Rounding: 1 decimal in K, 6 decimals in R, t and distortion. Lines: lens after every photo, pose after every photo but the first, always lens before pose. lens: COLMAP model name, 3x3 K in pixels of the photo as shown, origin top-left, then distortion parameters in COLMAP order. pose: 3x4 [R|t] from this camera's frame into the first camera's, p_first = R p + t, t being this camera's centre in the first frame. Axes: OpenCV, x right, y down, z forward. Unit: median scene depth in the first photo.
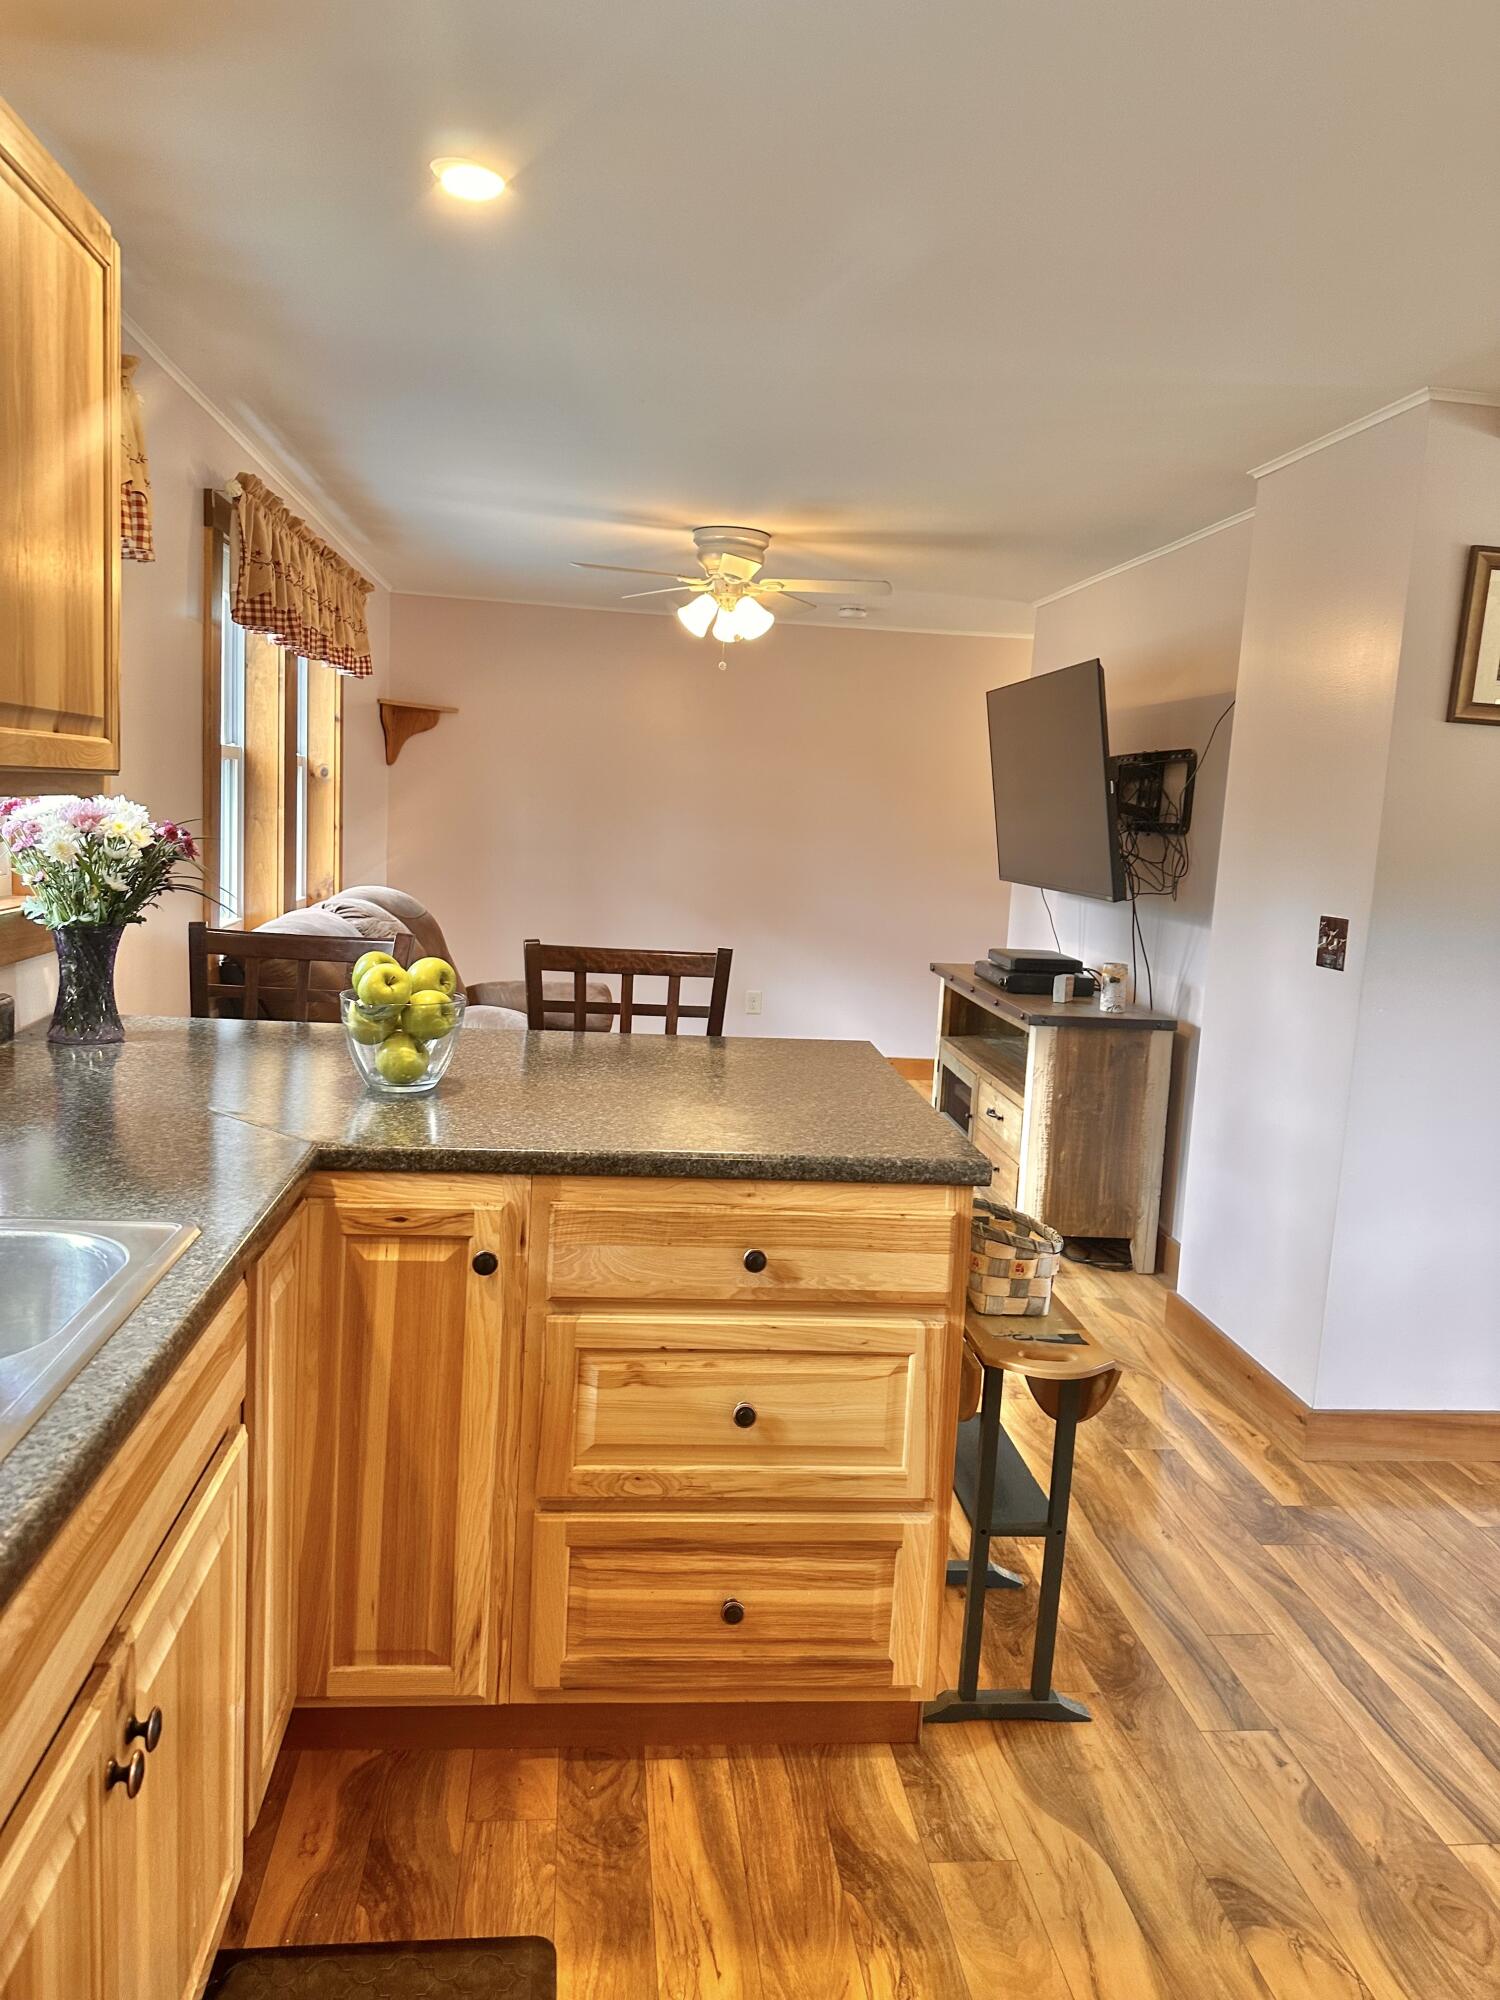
lens RADIAL K [[1421.9, 0, 731.8], [0, 1421.9, 999.9], [0, 0, 1]] dist [0.034846, -0.041685]
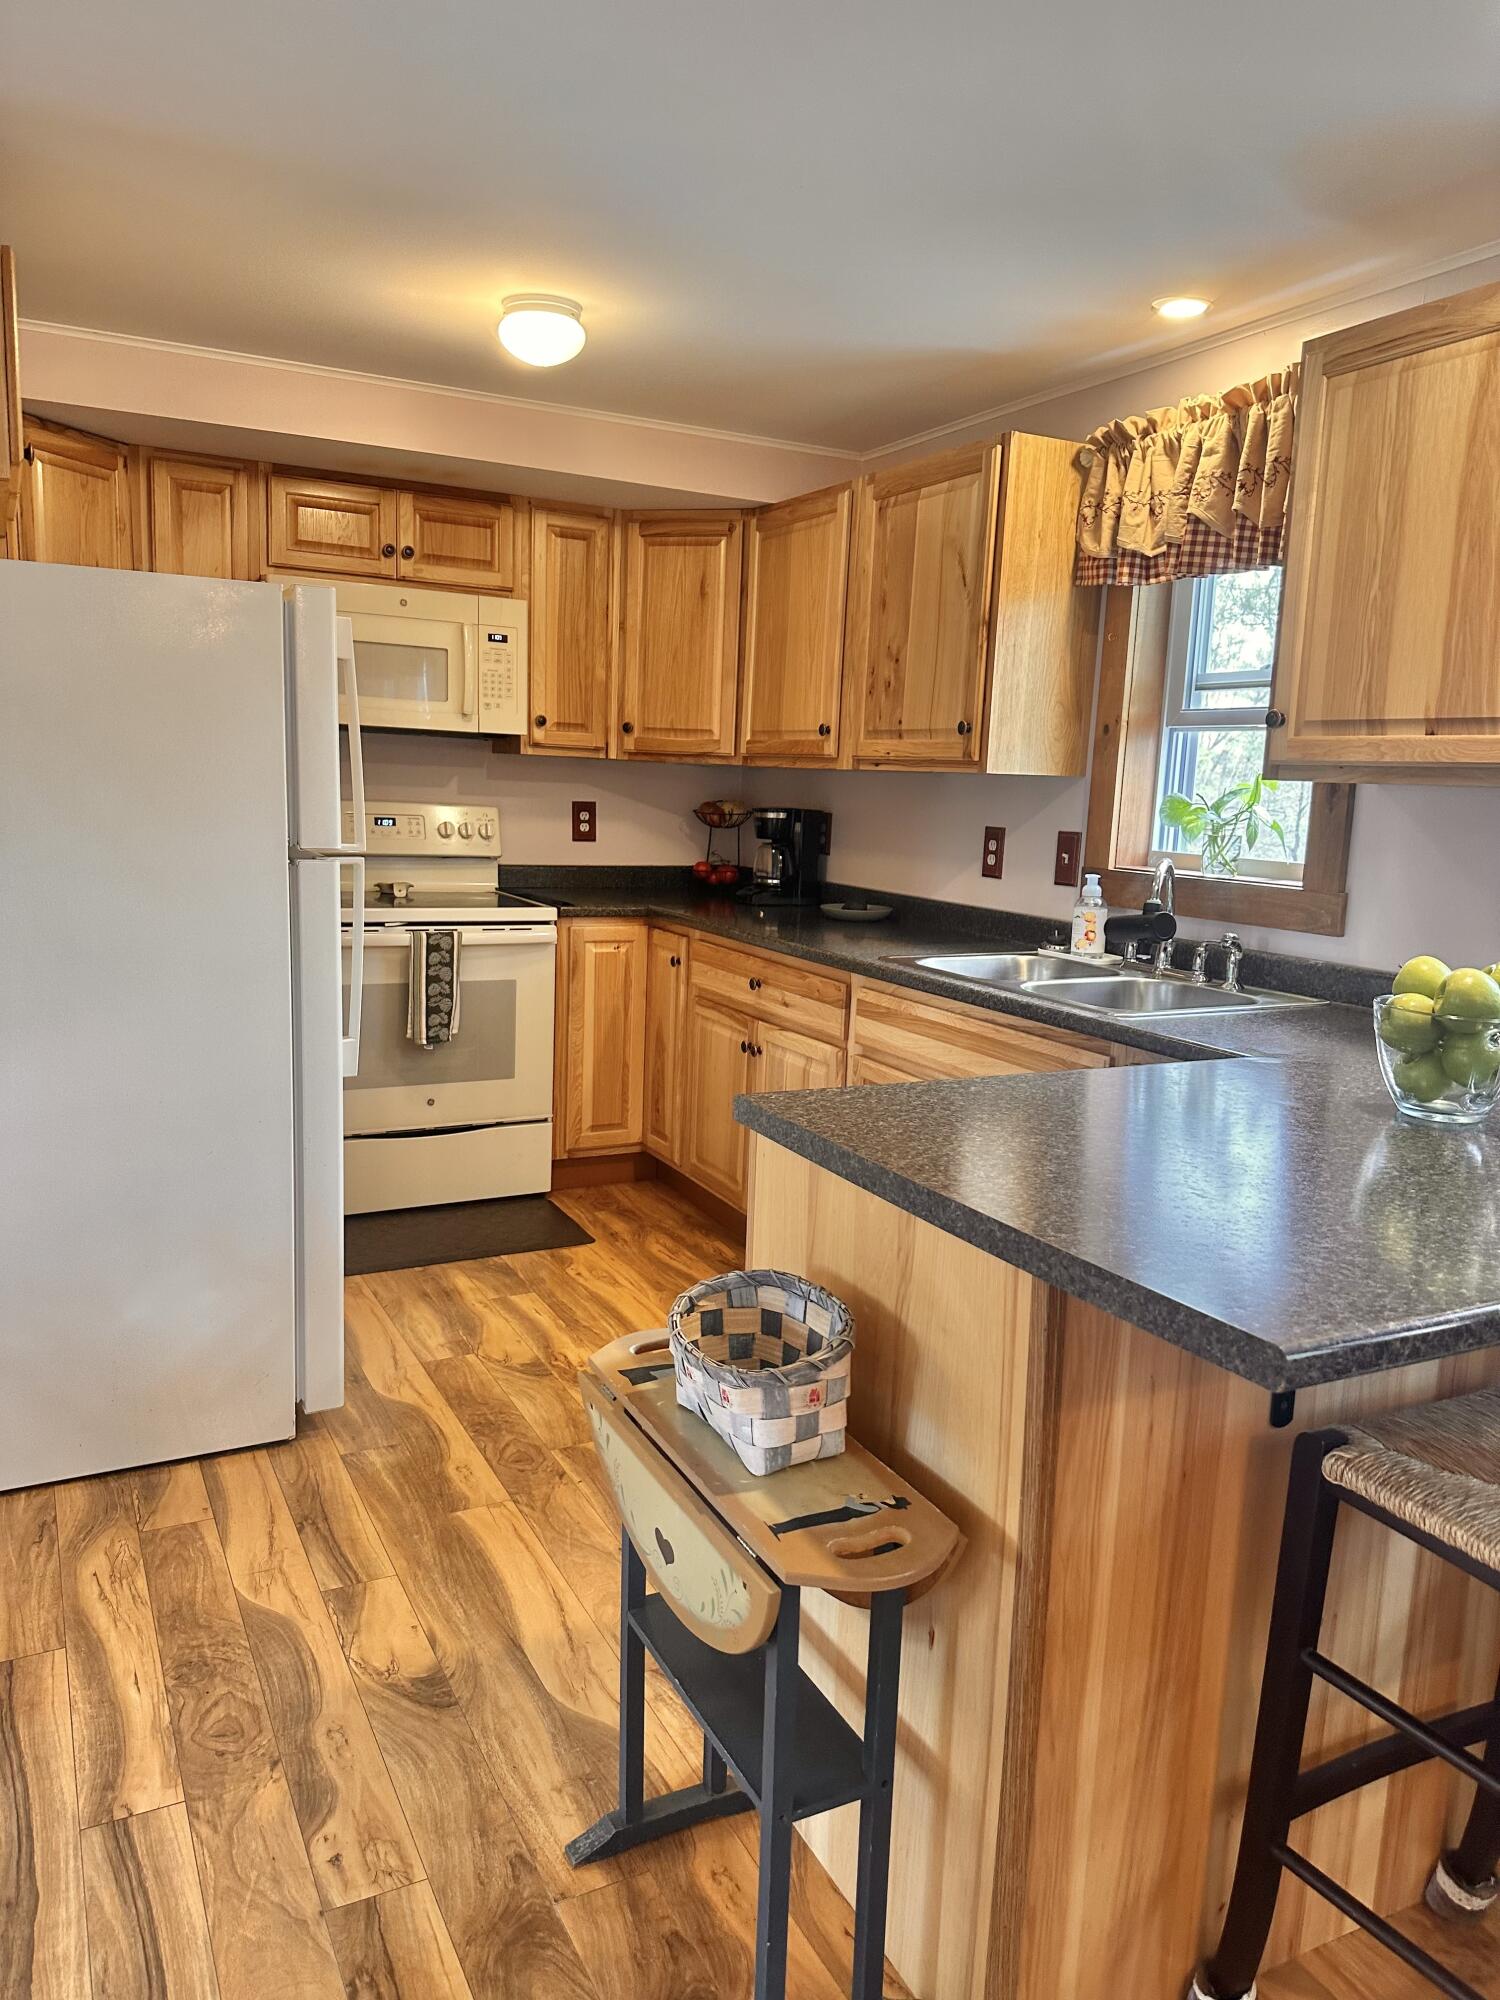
lens RADIAL K [[1394.9, 0, 761.6], [0, 1394.9, 1025.0], [0, 0, 1]] dist [0.073206, -0.083806]
pose [[-0.921662, -0.025831, -0.387133, 0.424114], [-0.142751, 0.950370, 0.276441, -0.152424], [0.360779, 0.310048, -0.879607, 1.443225]]
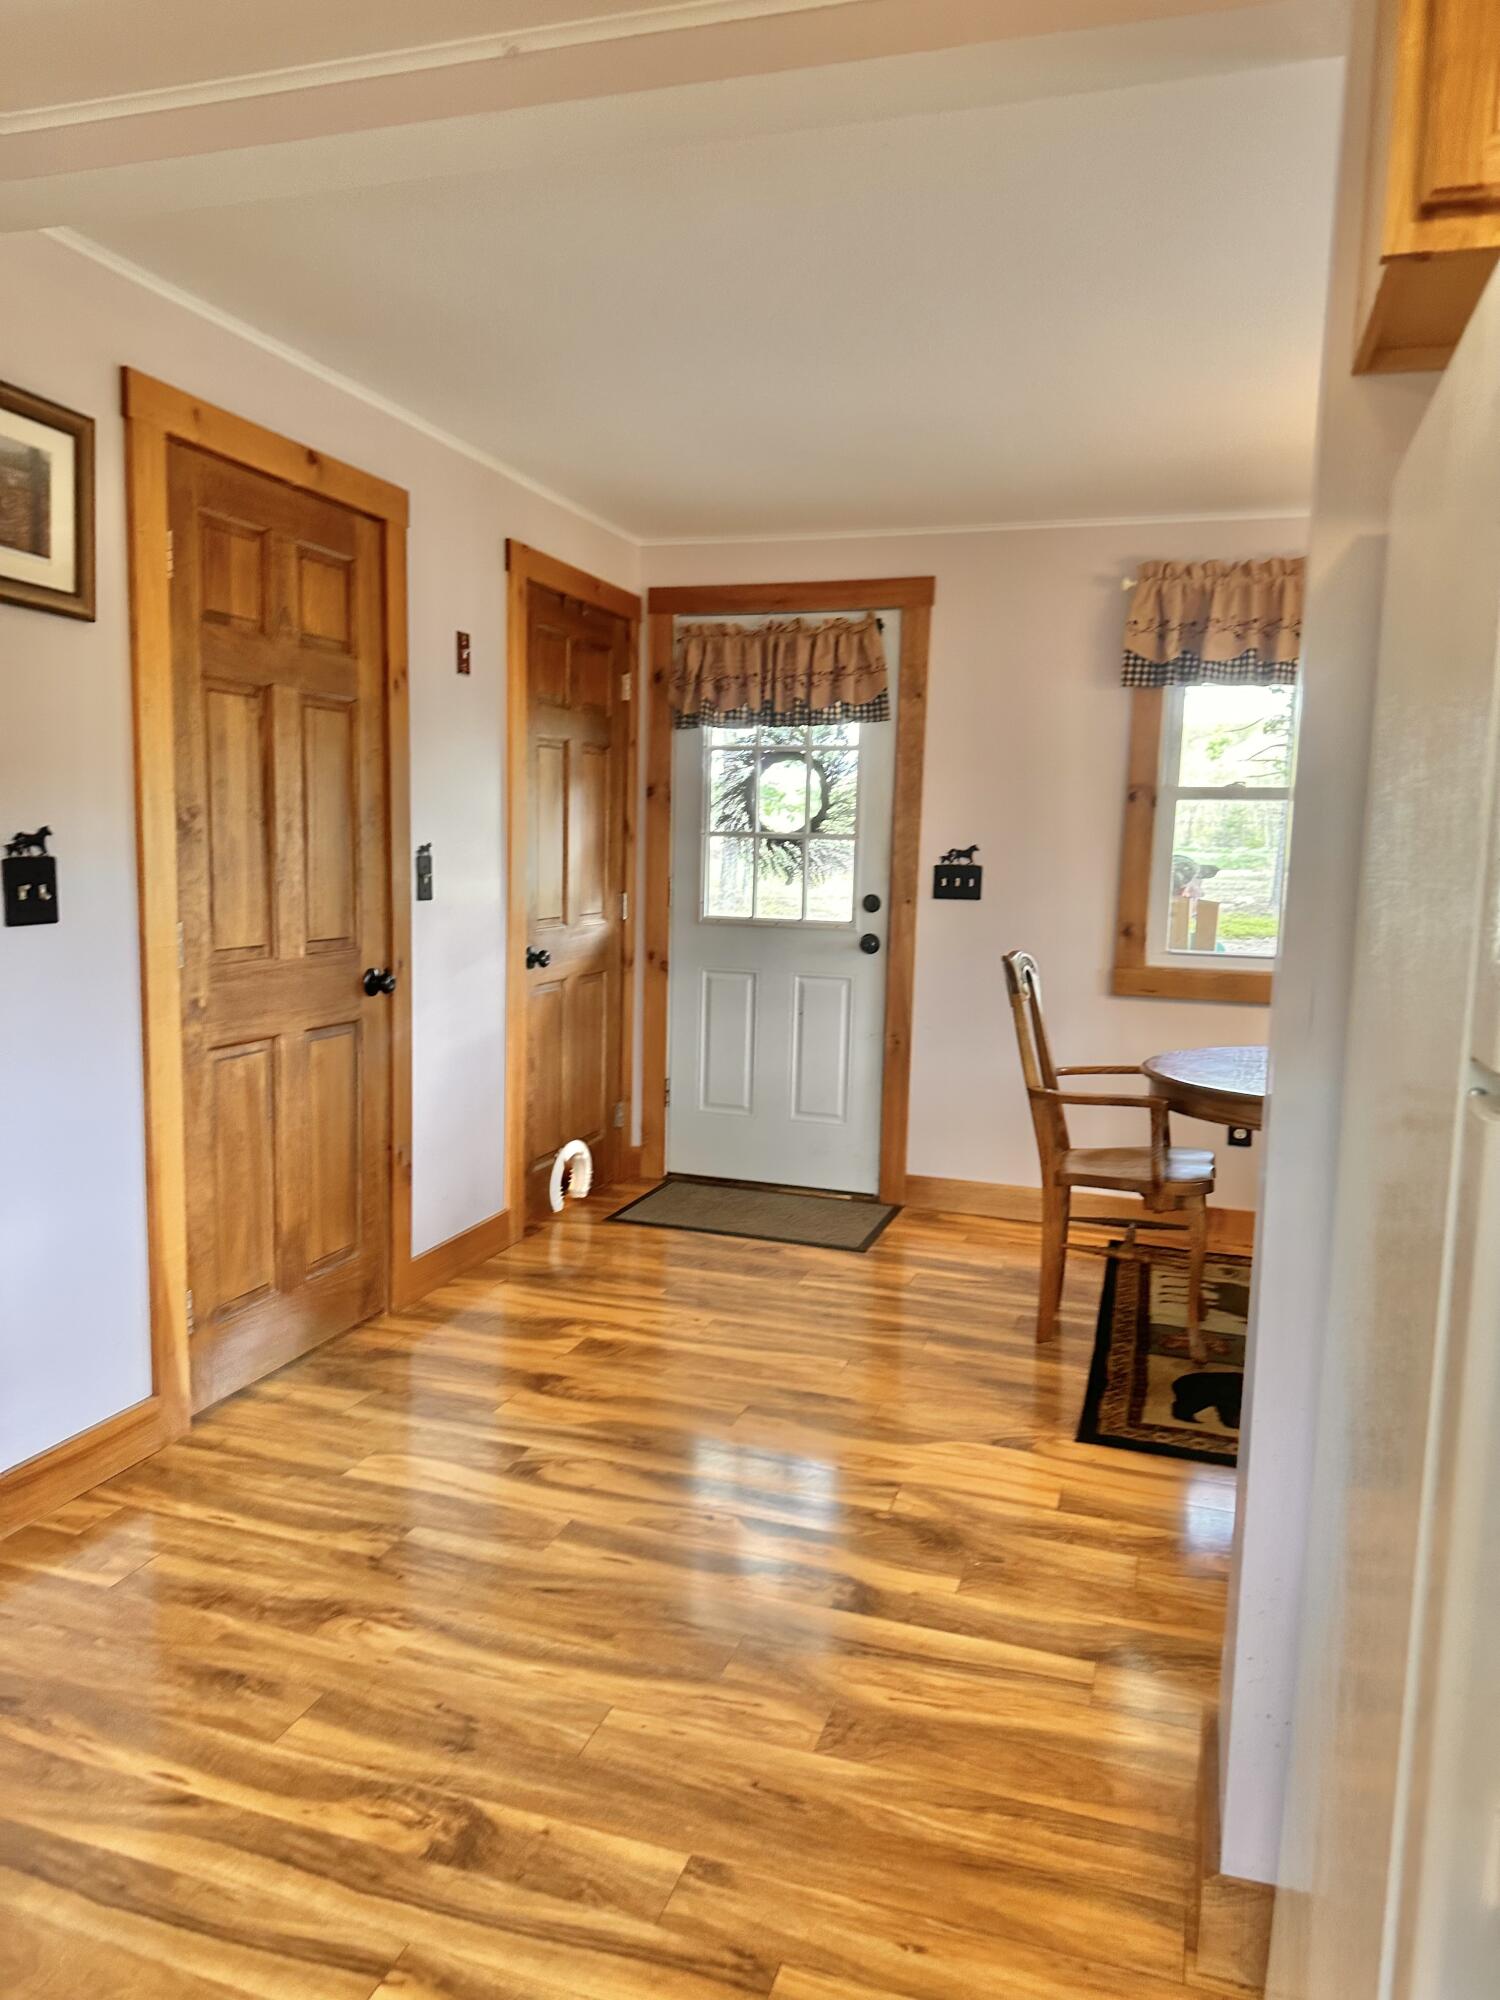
lens RADIAL K [[1394.3, 0, 746.9], [0, 1394.3, 1017.1], [0, 0, 1]] dist [0.088116, -0.124701]
pose [[0.406352, -0.159232, 0.899735, -0.007054], [0.121294, 0.985384, 0.119610, -0.005629], [-0.905630, 0.060529, 0.419727, 0.369971]]
